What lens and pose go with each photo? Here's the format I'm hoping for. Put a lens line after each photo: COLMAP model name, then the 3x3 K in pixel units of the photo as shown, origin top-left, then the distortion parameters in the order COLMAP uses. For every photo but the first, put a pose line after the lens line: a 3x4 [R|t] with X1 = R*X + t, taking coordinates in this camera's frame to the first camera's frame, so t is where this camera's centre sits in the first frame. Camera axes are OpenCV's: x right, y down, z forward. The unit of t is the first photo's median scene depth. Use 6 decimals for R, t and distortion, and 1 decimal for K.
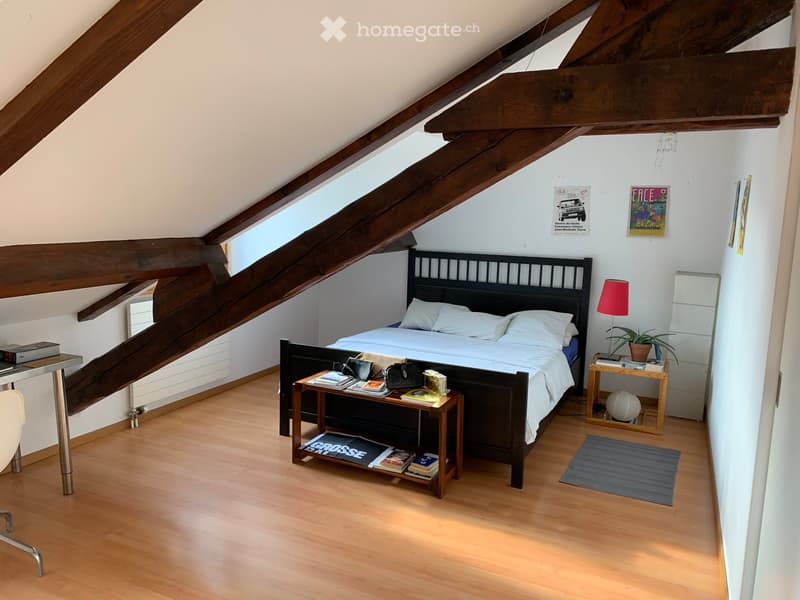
lens RADIAL K [[611.9, 0, 383.3], [0, 611.9, 289.8], [0, 0, 1]] dist [0.048833, -0.044307]
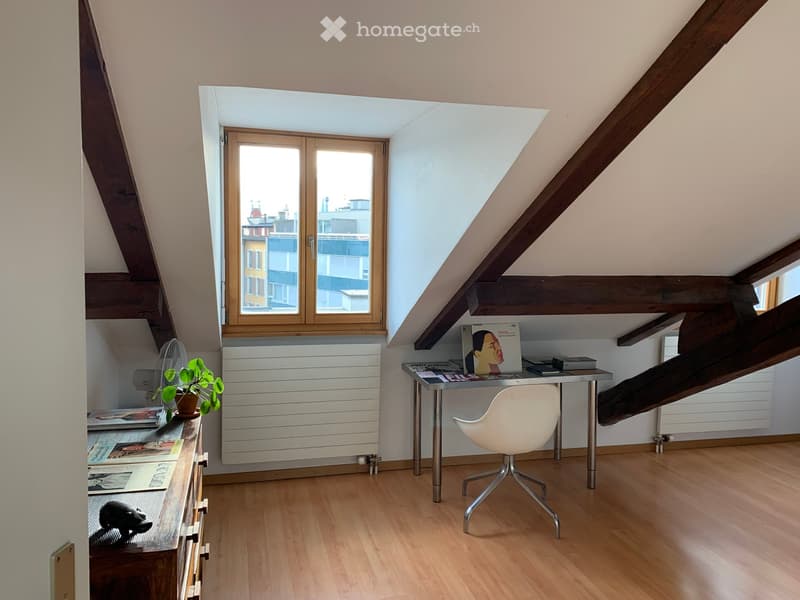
lens RADIAL K [[611.9, 0, 383.3], [0, 611.9, 289.8], [0, 0, 1]] dist [0.048833, -0.044307]
pose [[0.635451, 0.057069, -0.770030, 0.115267], [-0.109862, 0.993801, -0.017008, 0.016067], [0.764286, 0.095405, 0.637781, -0.083442]]
